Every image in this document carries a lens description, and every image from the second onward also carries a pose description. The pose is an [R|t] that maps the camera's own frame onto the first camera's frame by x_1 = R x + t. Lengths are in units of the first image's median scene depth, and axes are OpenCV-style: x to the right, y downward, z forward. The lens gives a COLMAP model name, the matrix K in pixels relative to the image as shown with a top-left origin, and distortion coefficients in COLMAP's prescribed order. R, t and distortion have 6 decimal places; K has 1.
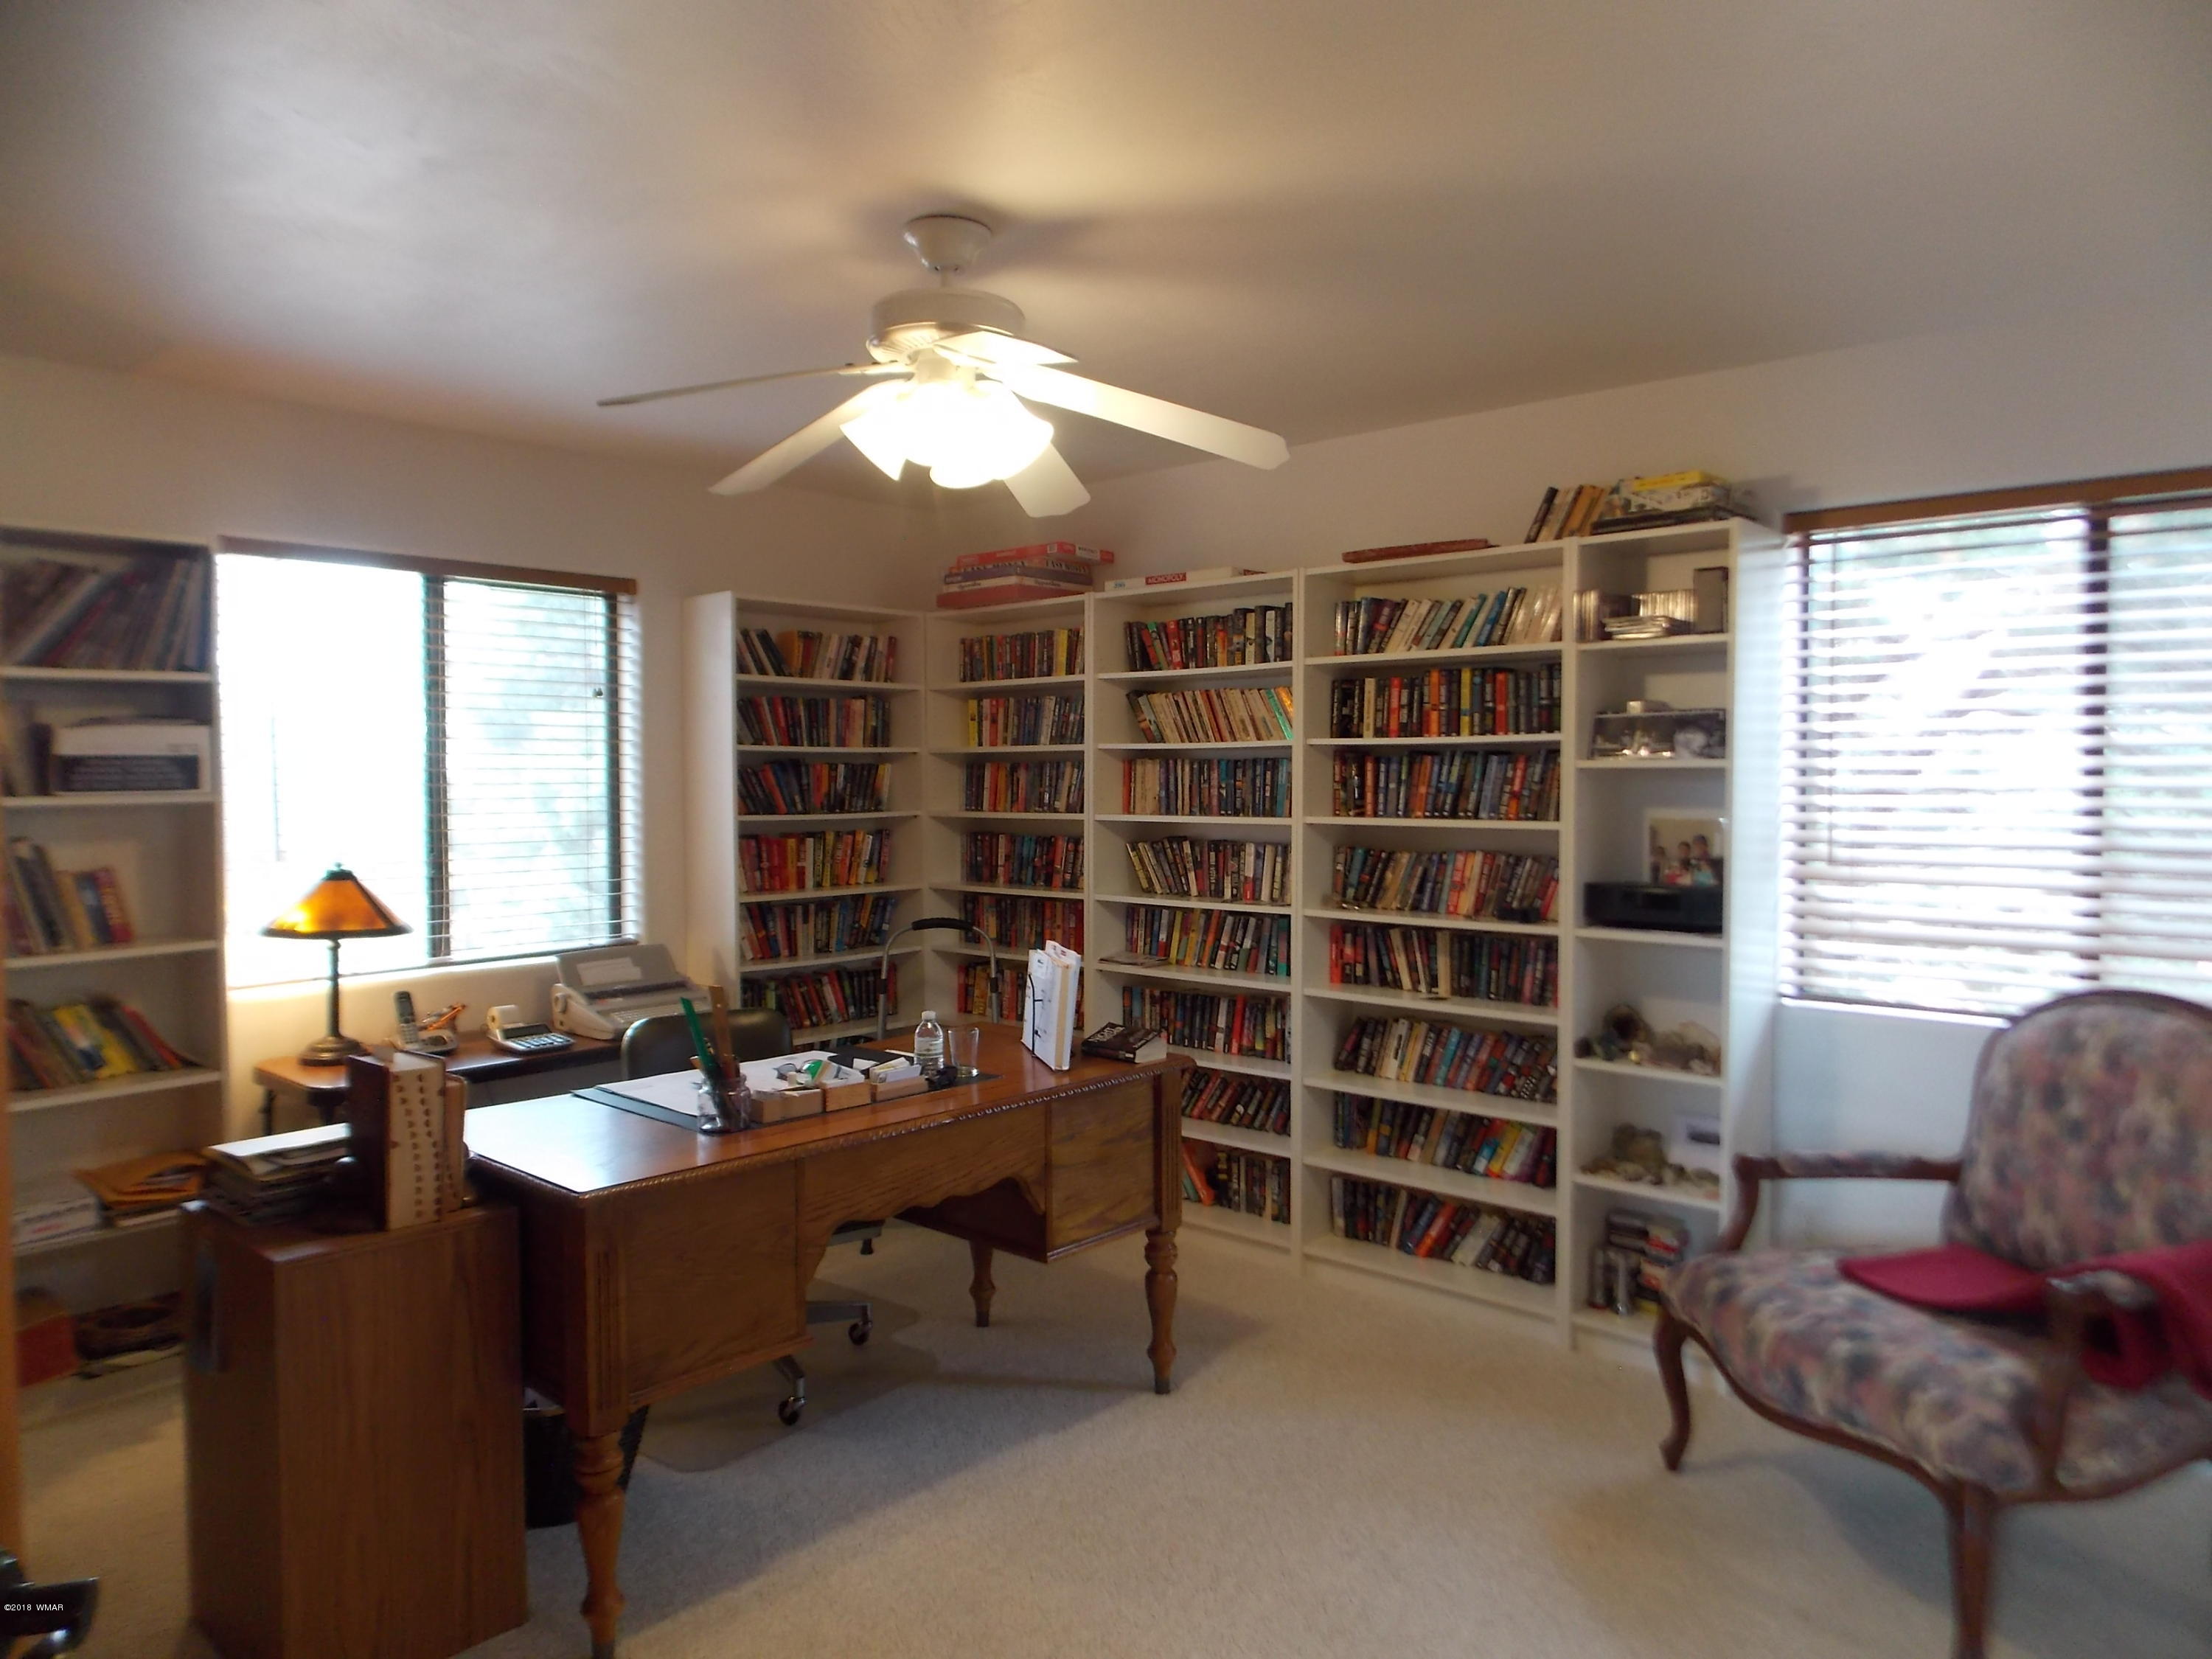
lens RADIAL K [[1461.9, 0, 1112.6], [0, 1461.9, 830.4], [0, 0, 1]] dist [0.007617, -0.003675]
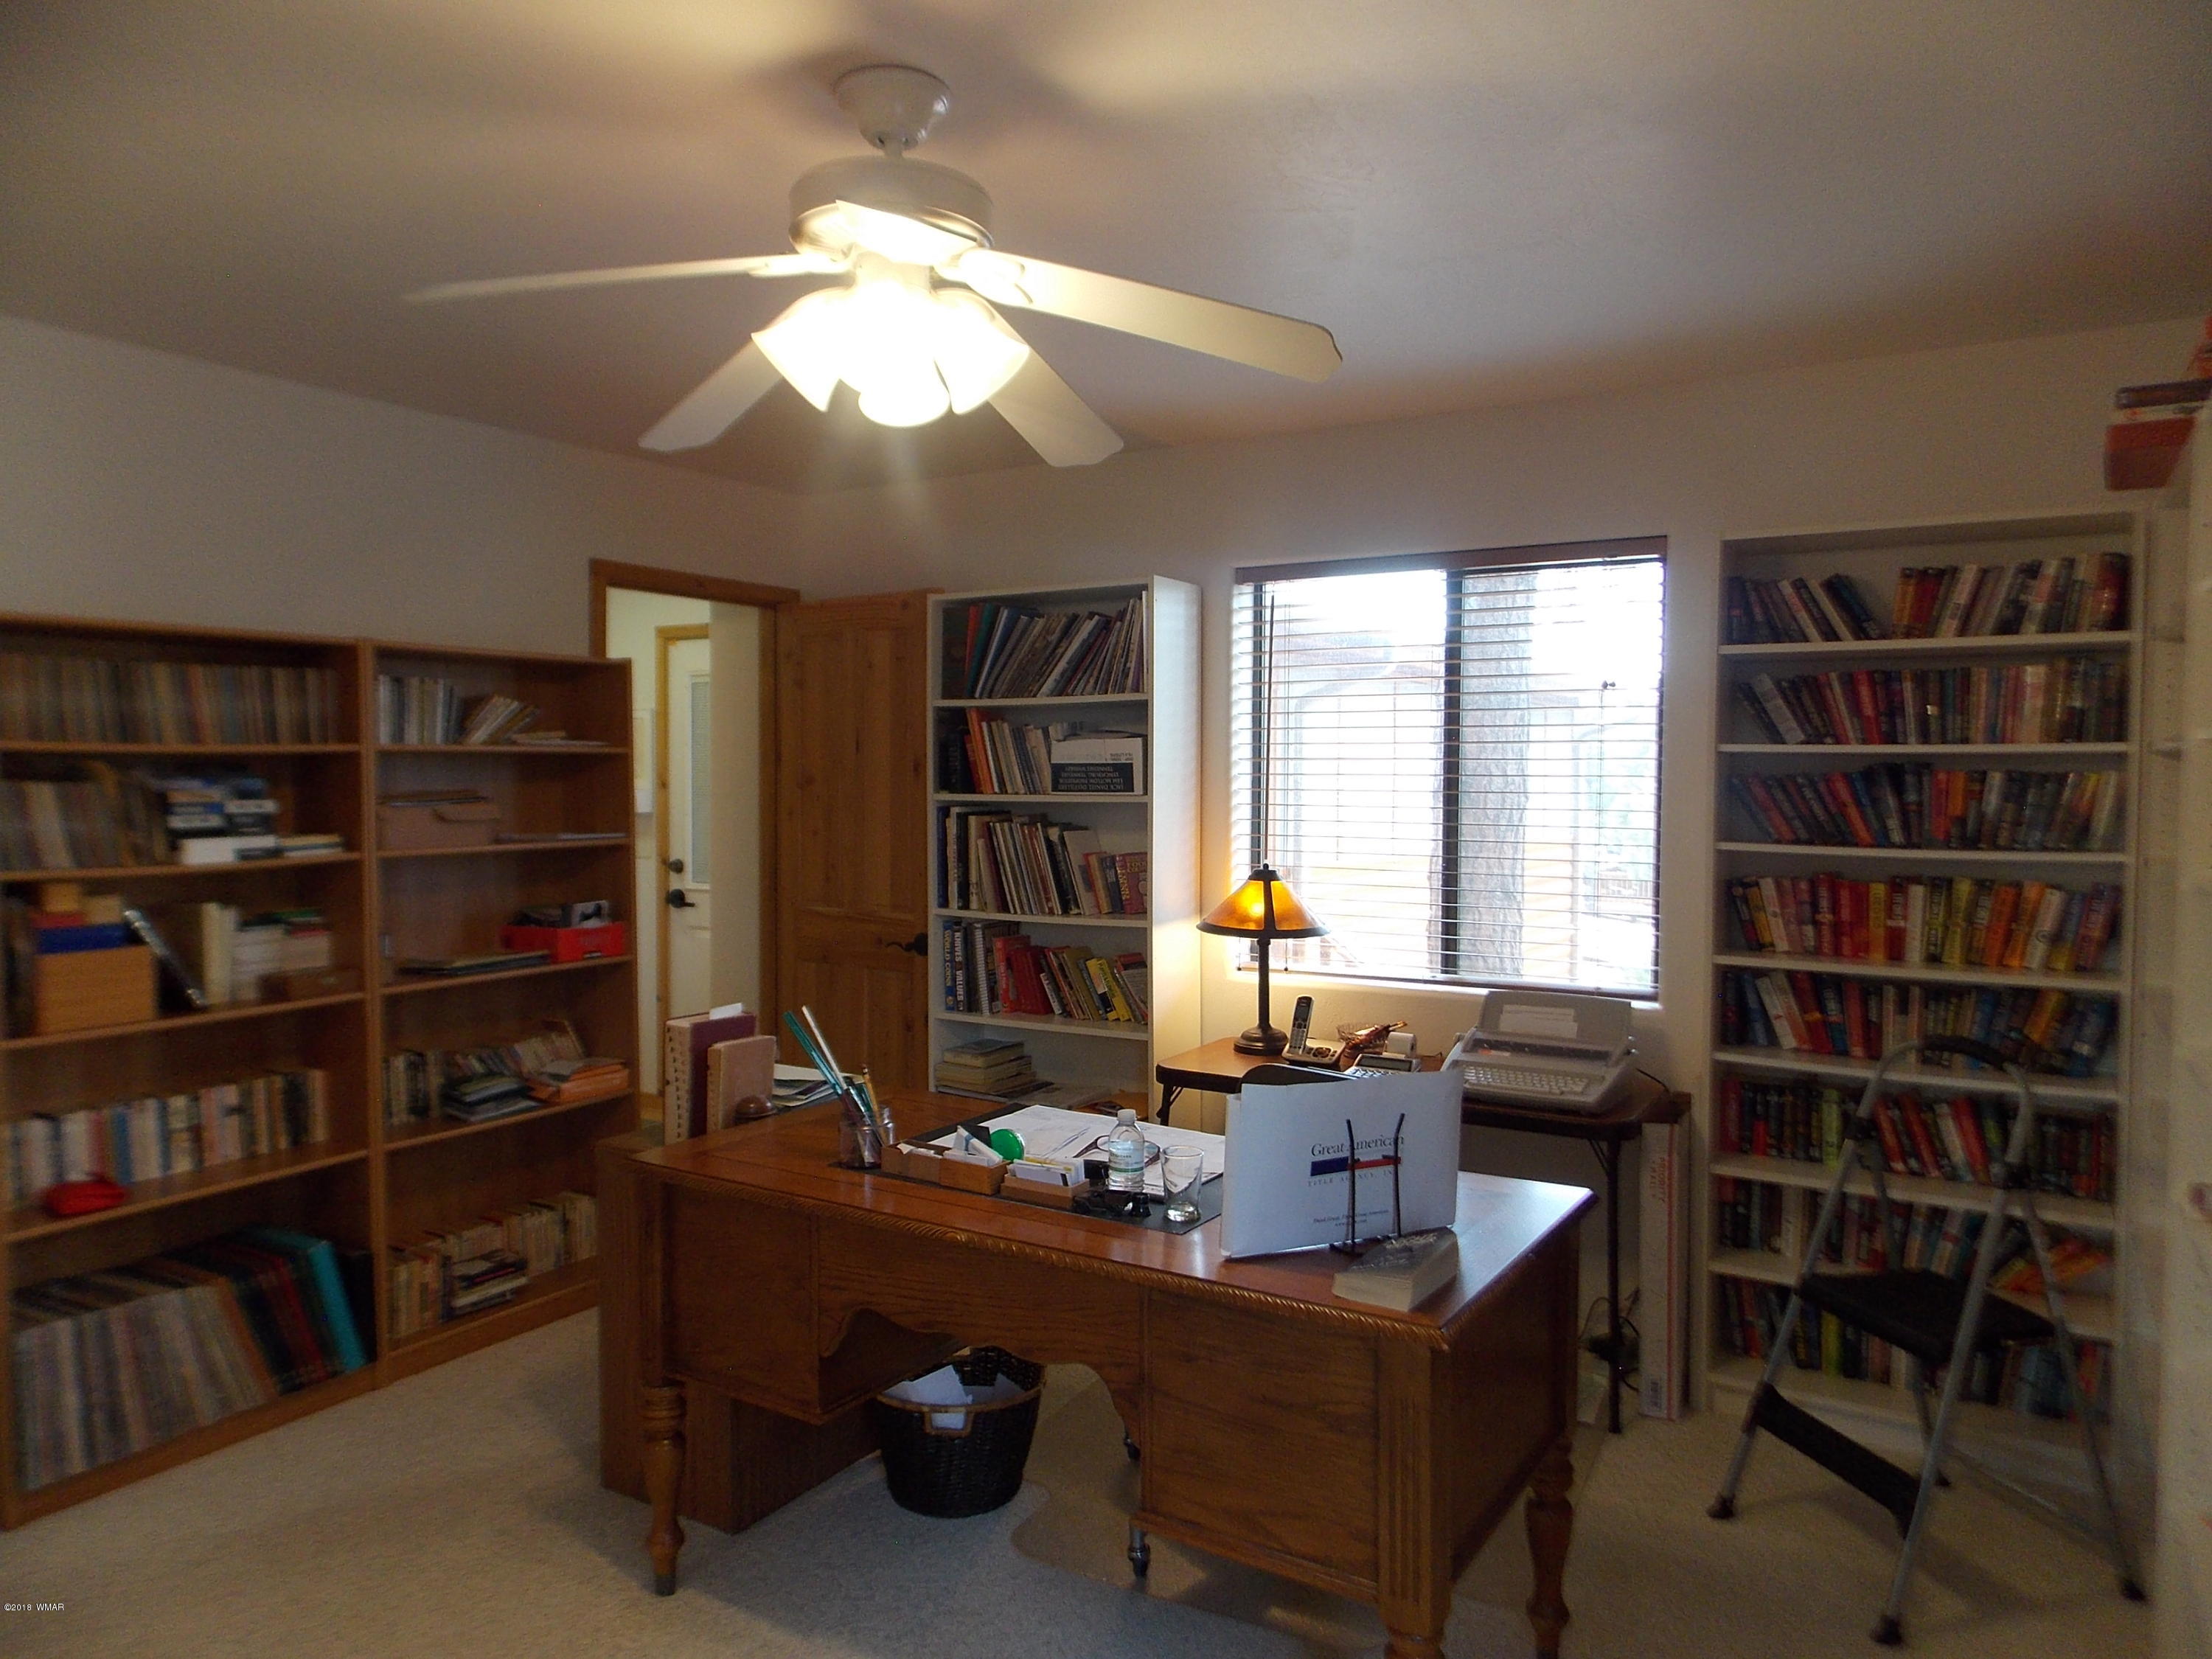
lens RADIAL K [[1461.9, 0, 1111.6], [0, 1461.9, 824.7], [0, 0, 1]] dist [0.007617, -0.003675]
pose [[0.181890, 0.041310, -0.982451, 0.367170], [-0.045864, 0.998386, 0.033489, -0.027194], [0.982249, 0.038968, 0.183491, 0.530955]]
